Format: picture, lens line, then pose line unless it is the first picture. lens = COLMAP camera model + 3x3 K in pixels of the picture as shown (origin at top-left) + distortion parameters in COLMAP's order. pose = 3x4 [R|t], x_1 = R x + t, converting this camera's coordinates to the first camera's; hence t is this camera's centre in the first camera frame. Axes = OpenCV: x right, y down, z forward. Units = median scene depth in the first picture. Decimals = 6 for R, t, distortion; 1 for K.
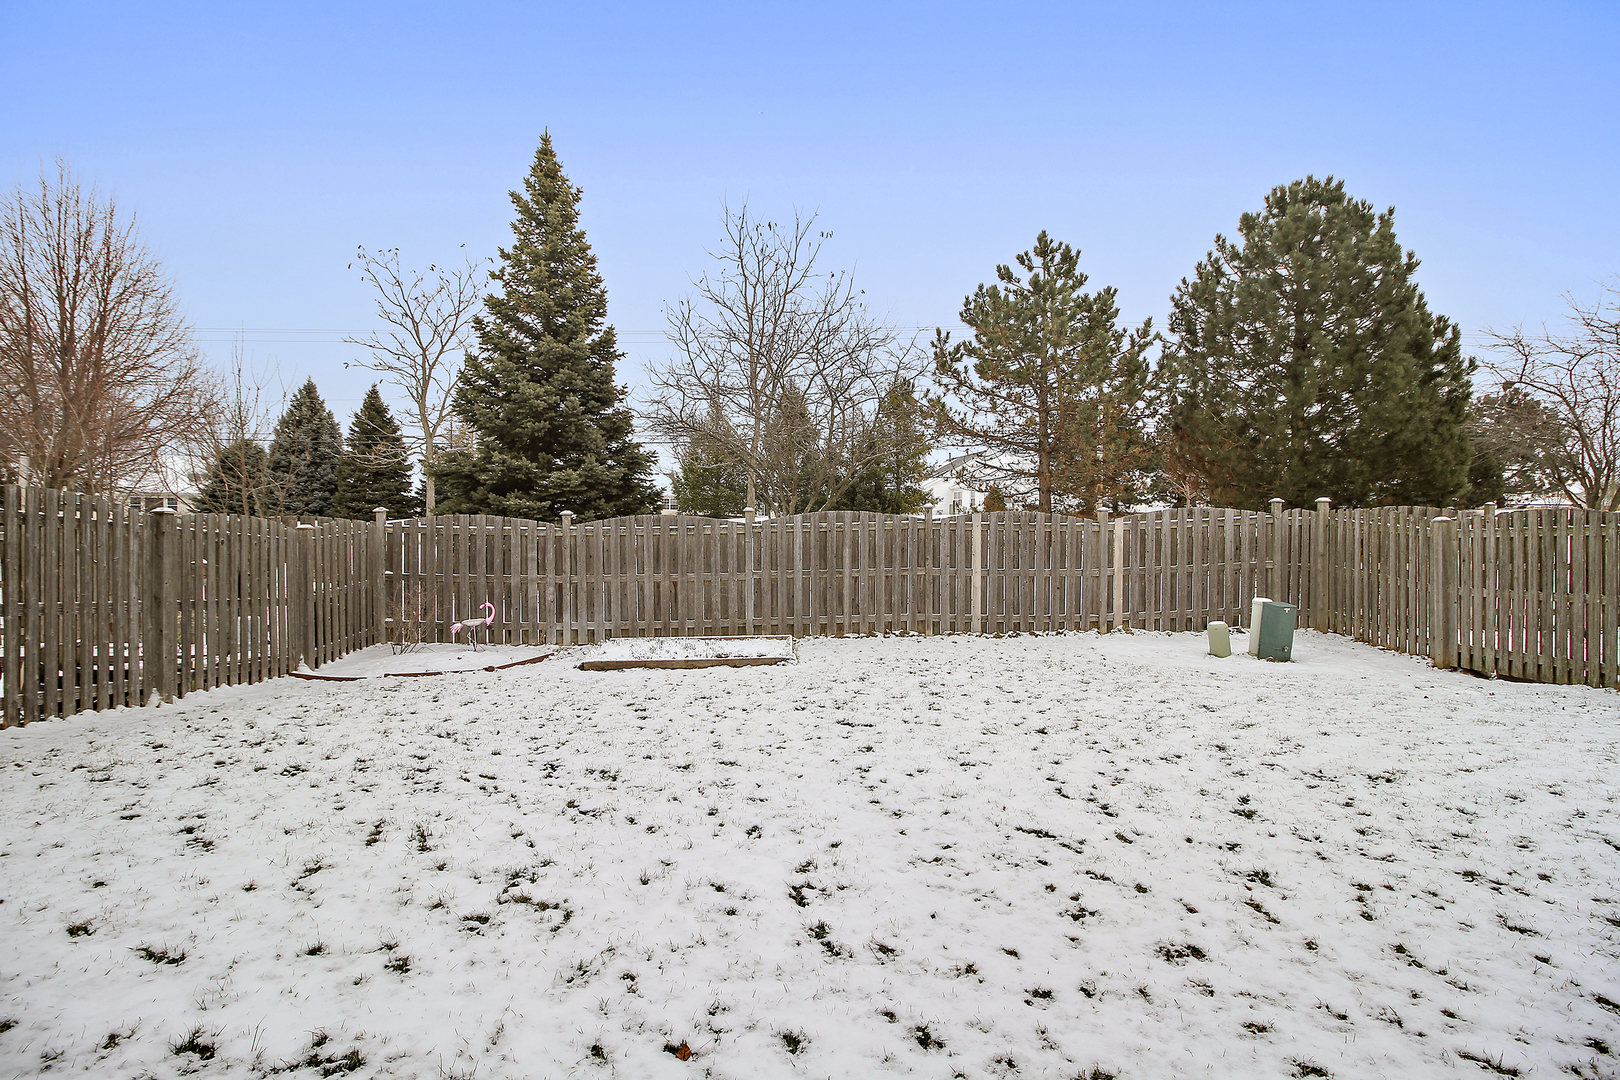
lens RADIAL K [[761.9, 0, 811.8], [0, 761.9, 526.8], [0, 0, 1]] dist [0.002883, -0.004911]
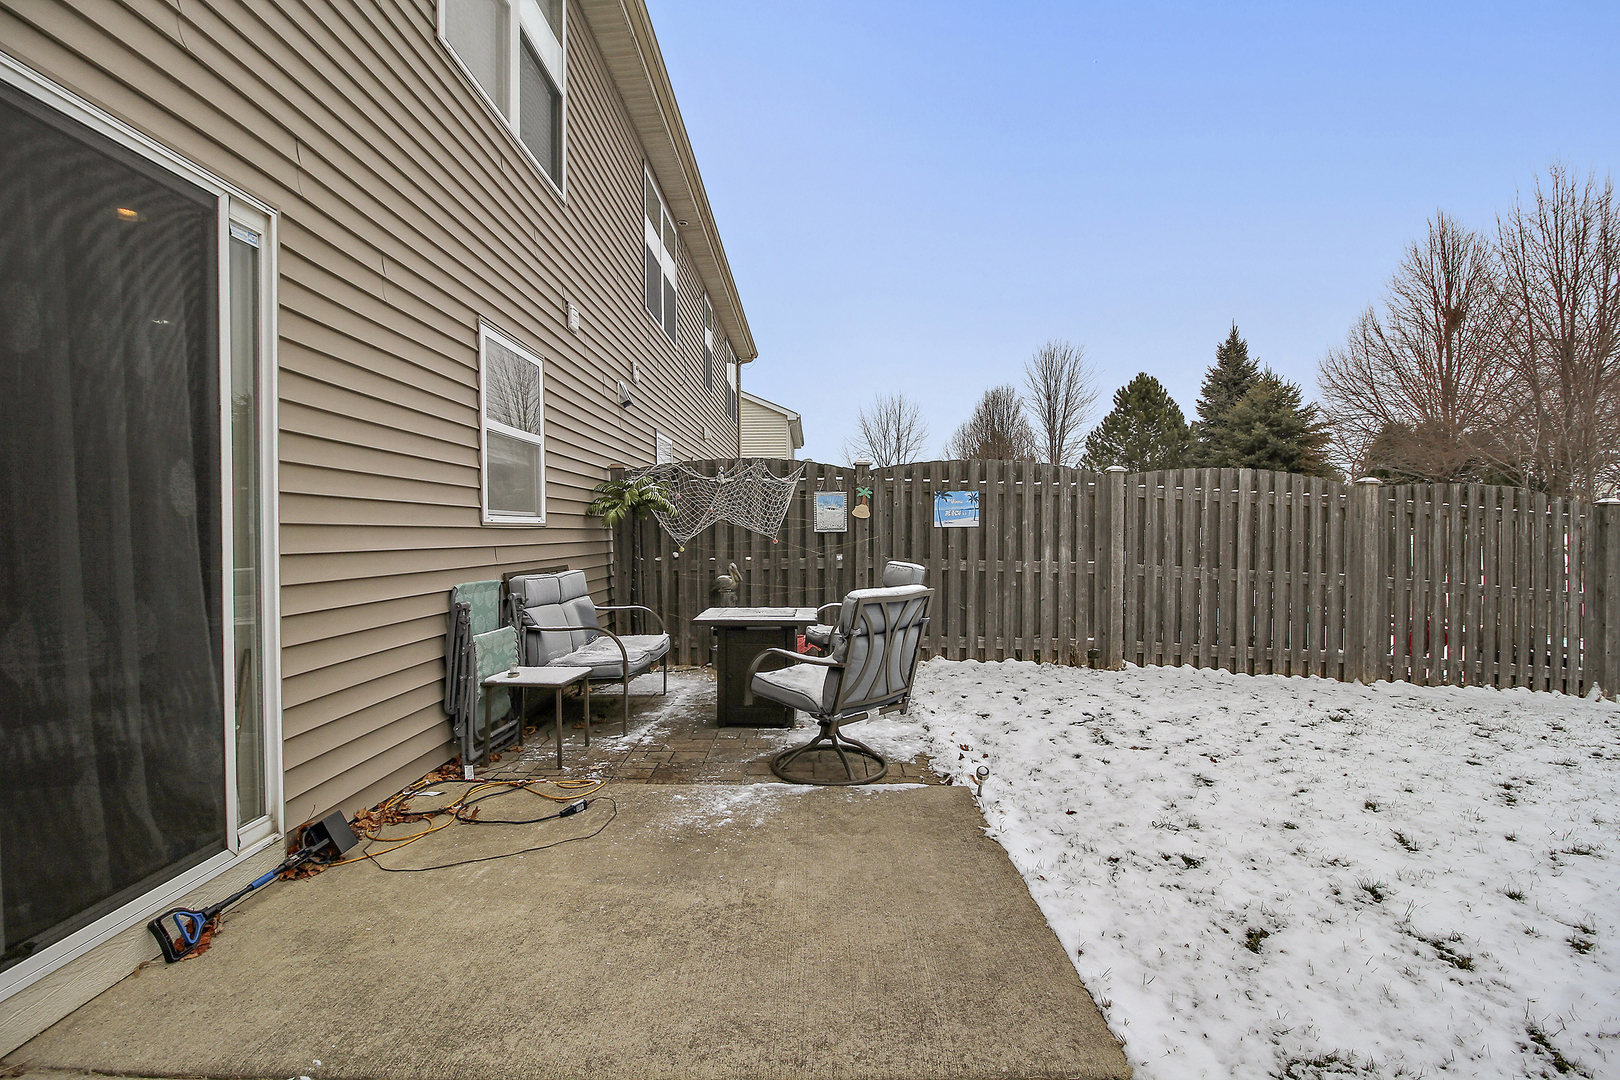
lens RADIAL K [[761.9, 0, 813.8], [0, 761.9, 538.5], [0, 0, 1]] dist [0.002883, -0.004911]
pose [[-0.020071, 0.009002, -0.999758, 0.158795], [0.006122, 0.999942, 0.008881, 0.013733], [0.999780, -0.005943, -0.020125, 0.013796]]
